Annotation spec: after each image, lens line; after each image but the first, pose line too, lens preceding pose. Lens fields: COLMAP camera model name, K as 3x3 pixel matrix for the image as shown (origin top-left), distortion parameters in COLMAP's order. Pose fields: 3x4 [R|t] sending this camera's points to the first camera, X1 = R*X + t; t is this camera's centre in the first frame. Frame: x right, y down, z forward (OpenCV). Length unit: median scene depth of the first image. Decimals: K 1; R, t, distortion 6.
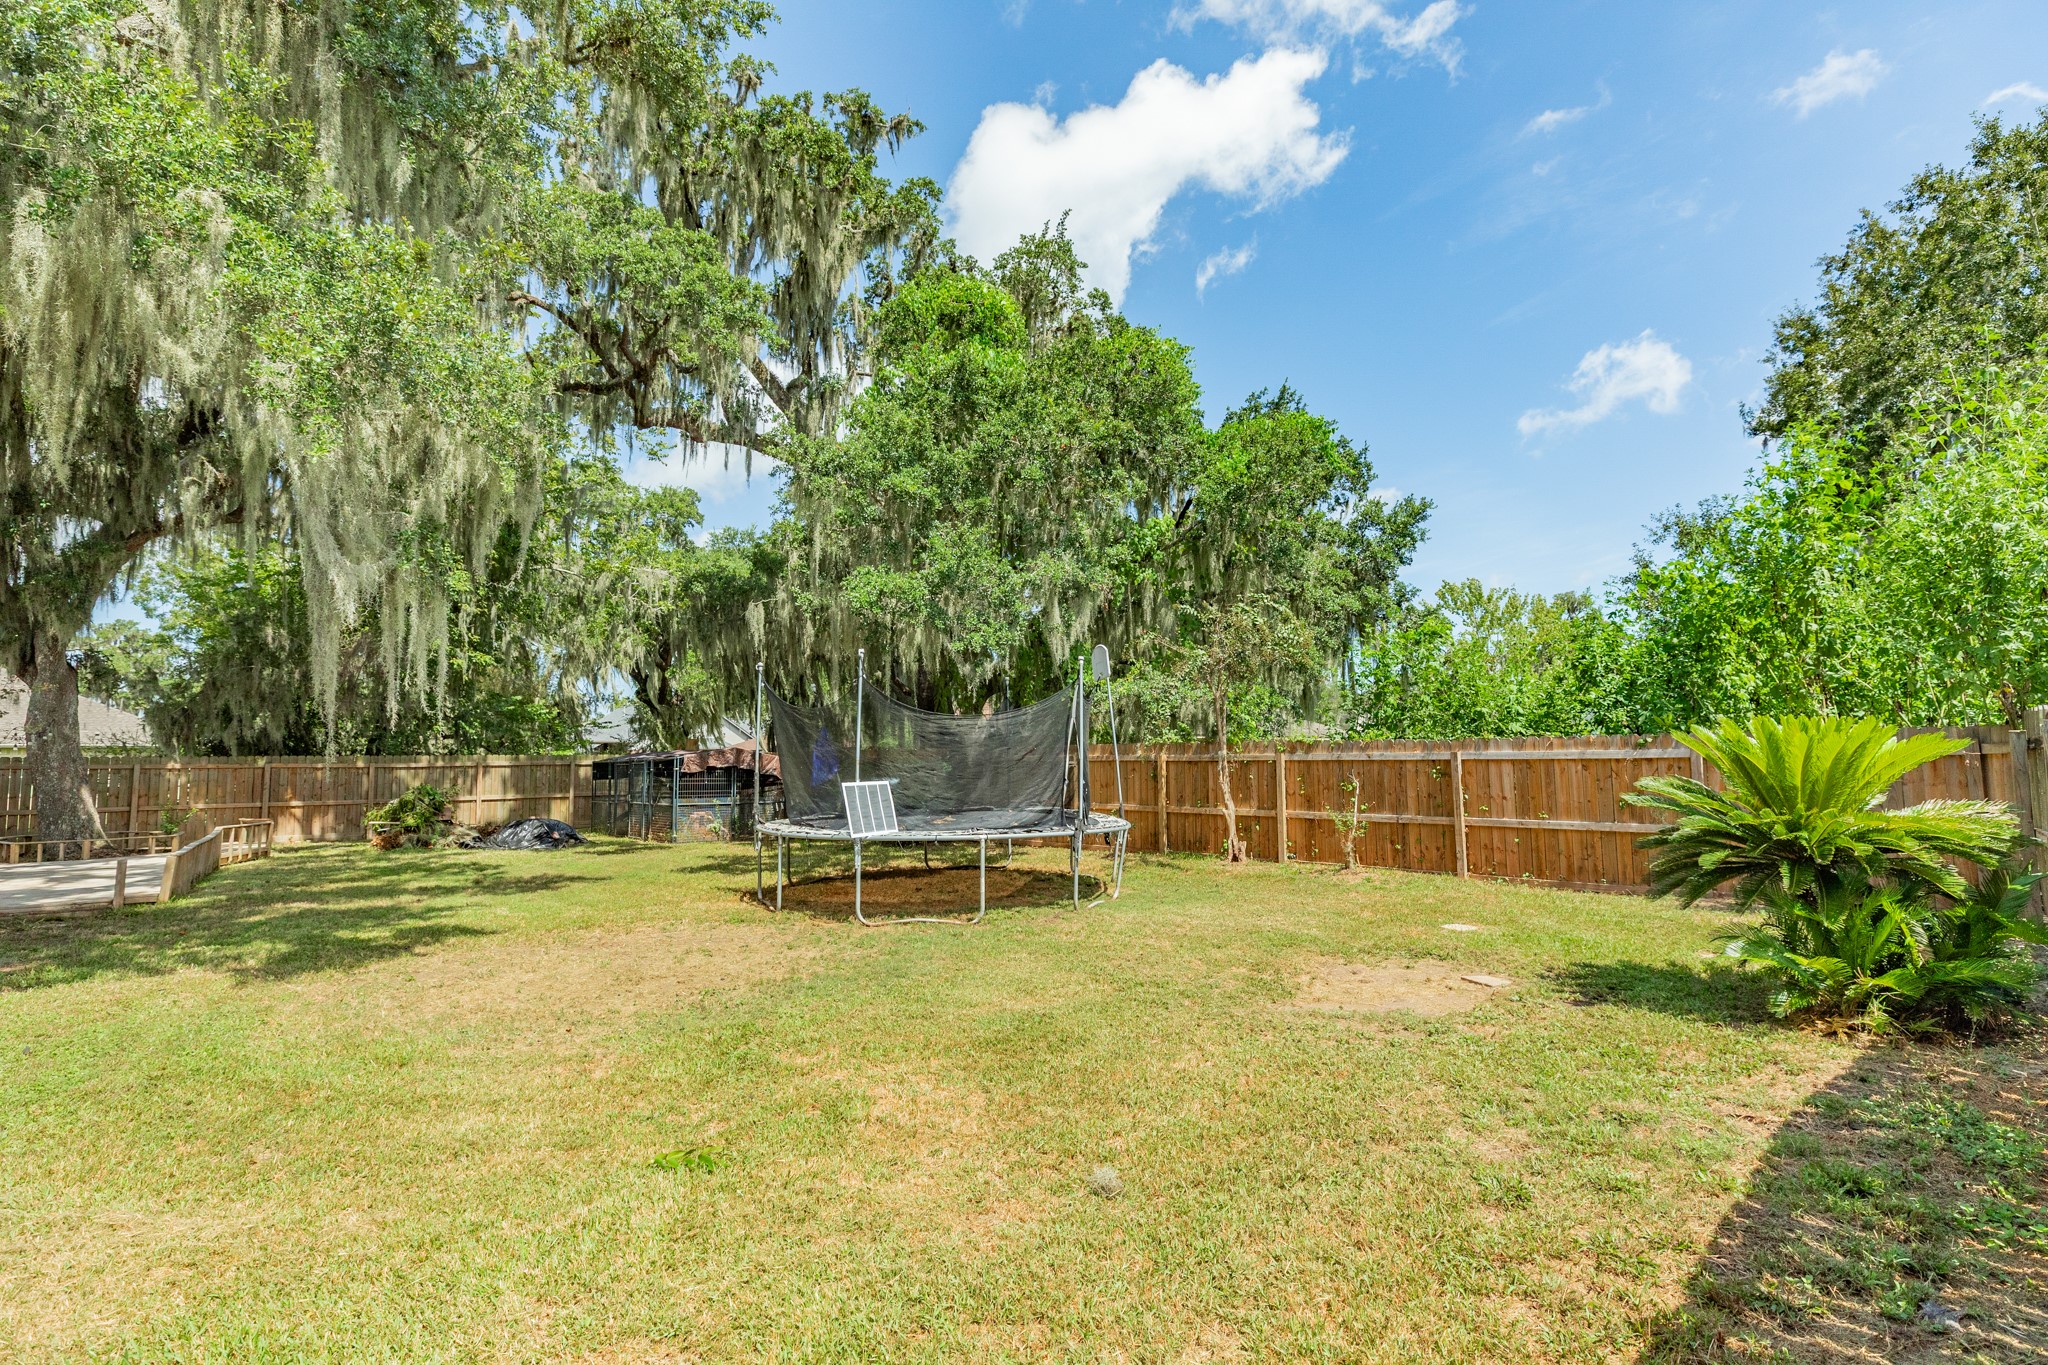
lens RADIAL K [[958.1, 0, 1022.4], [0, 958.1, 688.9], [0, 0, 1]] dist [0.000434, 0.000043]
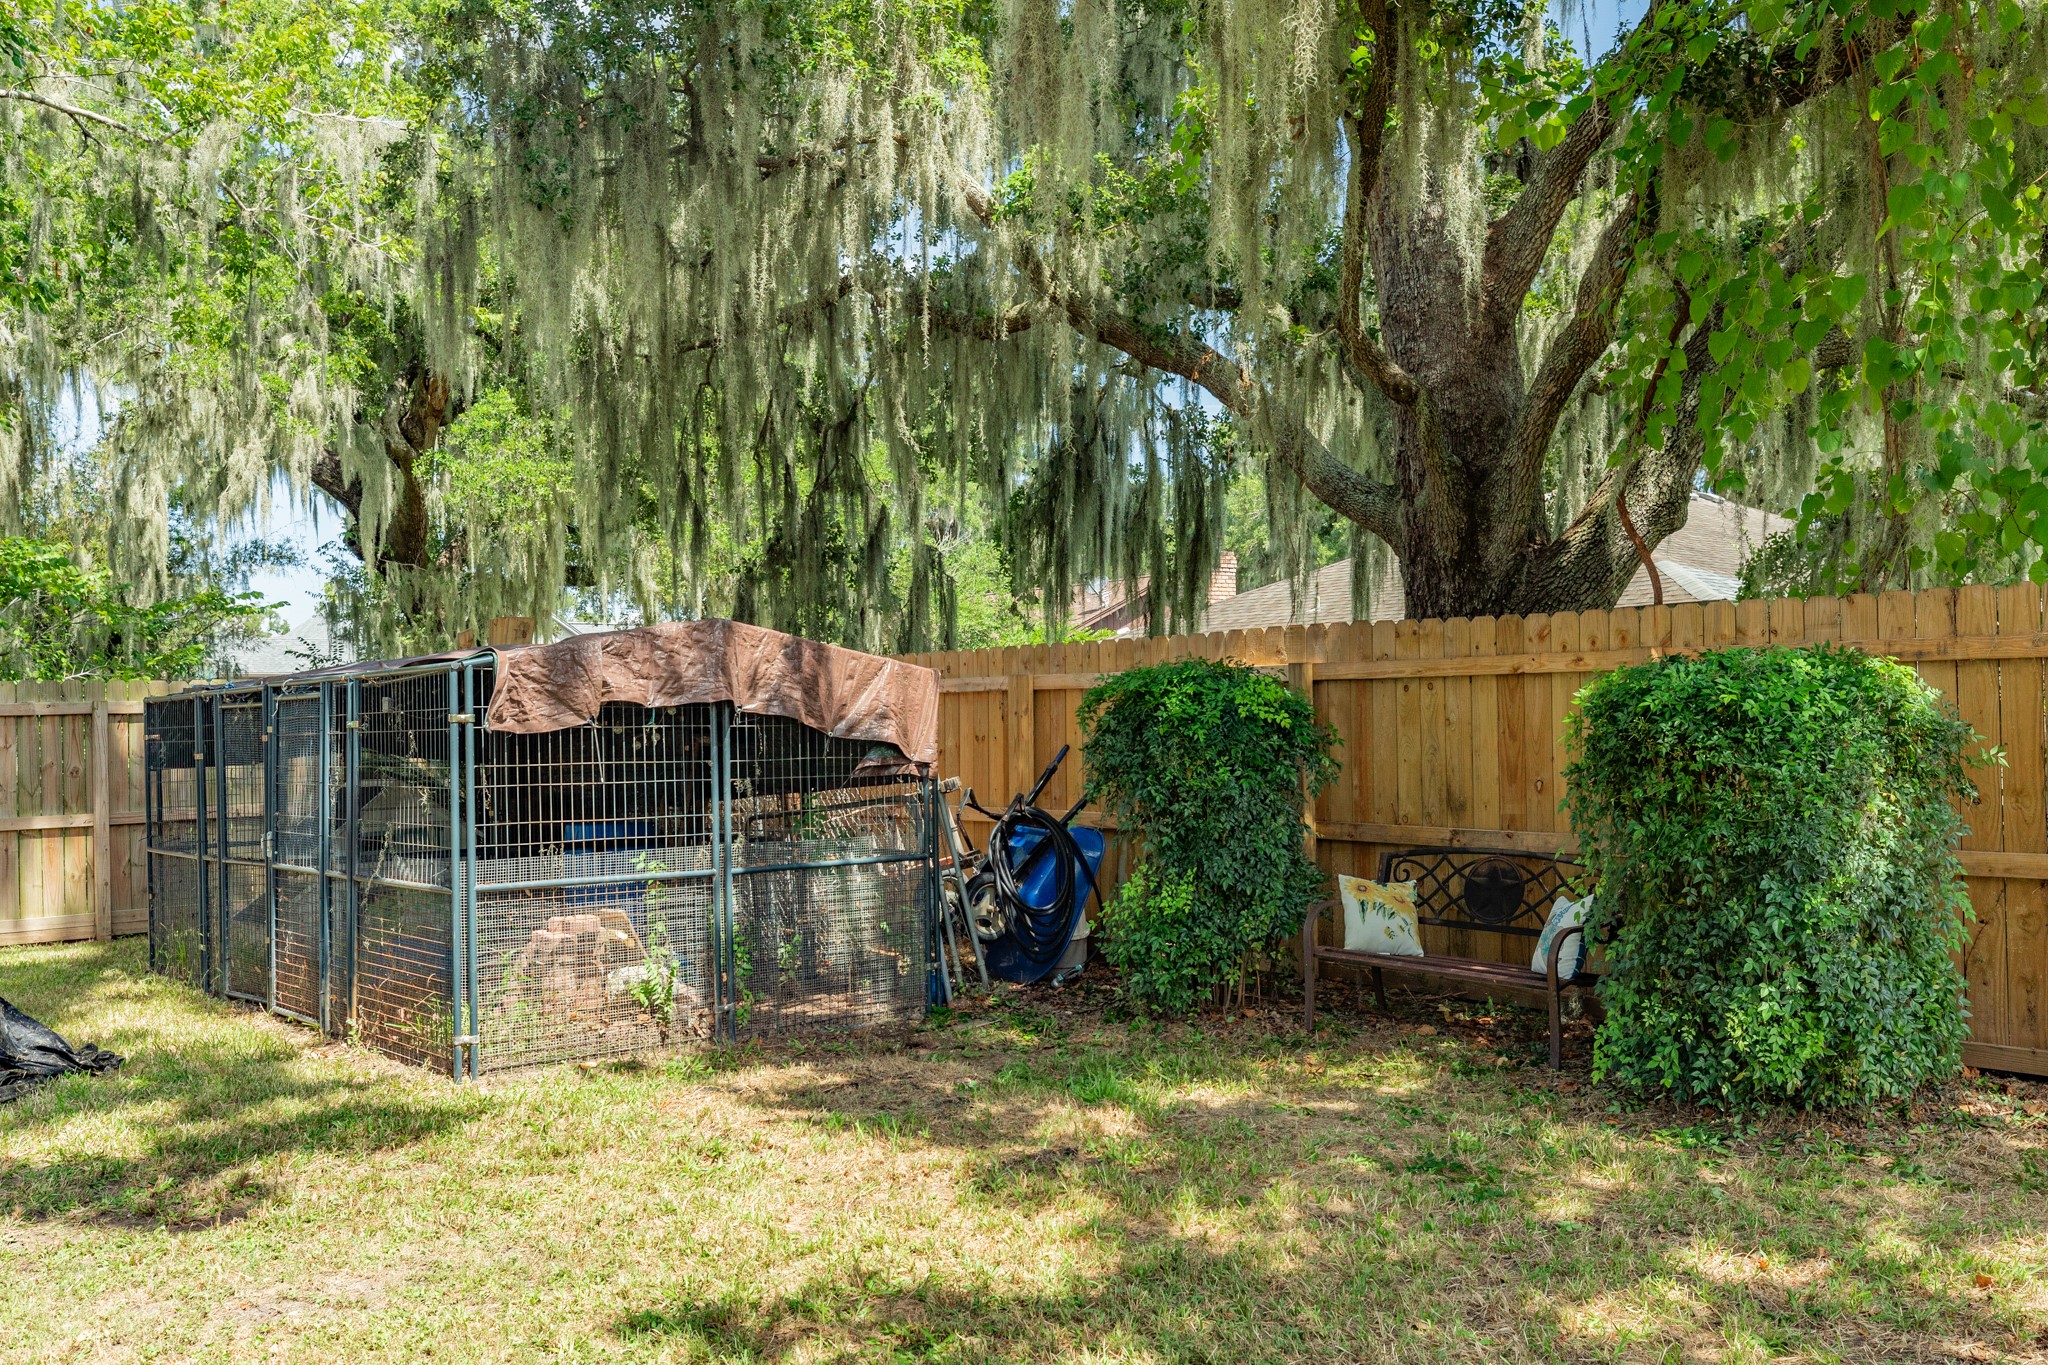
lens RADIAL K [[1768.7, 0, 1025.3], [0, 1768.7, 687.5], [0, 0, 1]] dist [-0.007397, -0.000830]
pose [[0.999487, -0.013288, -0.029129, -0.192129], [0.015061, 0.997992, 0.061527, 0.046746], [0.028253, -0.061934, 0.997680, 0.524552]]
